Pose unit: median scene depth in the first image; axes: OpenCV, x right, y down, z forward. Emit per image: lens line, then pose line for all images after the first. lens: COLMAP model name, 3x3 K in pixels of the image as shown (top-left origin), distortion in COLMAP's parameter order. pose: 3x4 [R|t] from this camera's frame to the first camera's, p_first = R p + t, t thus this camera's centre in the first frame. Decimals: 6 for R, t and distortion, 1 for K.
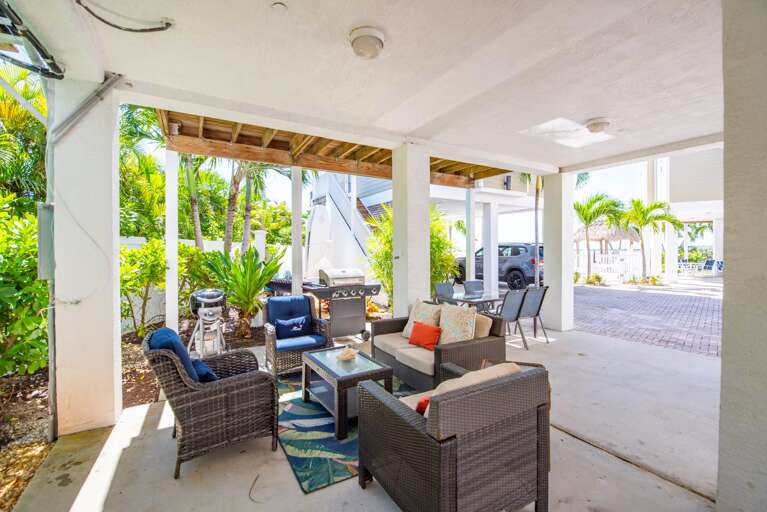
lens RADIAL K [[332.4, 0, 380.1], [0, 332.4, 253.4], [0, 0, 1]] dist [-0.014428, -0.000731]
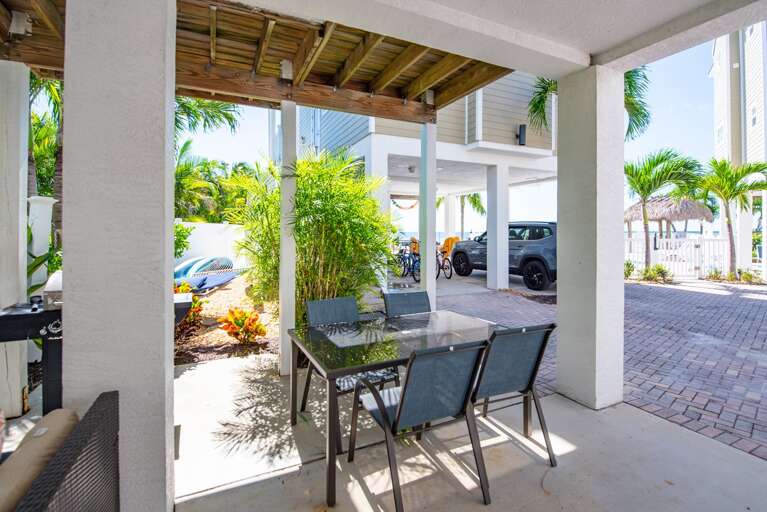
lens RADIAL K [[333.2, 0, 356.4], [0, 333.2, 231.3], [0, 0, 1]] dist [-0.030867, -0.000254]
pose [[0.987706, 0.004742, -0.156248, 0.132561], [-0.006287, 0.999936, -0.009395, -0.001478], [0.156194, 0.010262, 0.987673, 0.228545]]
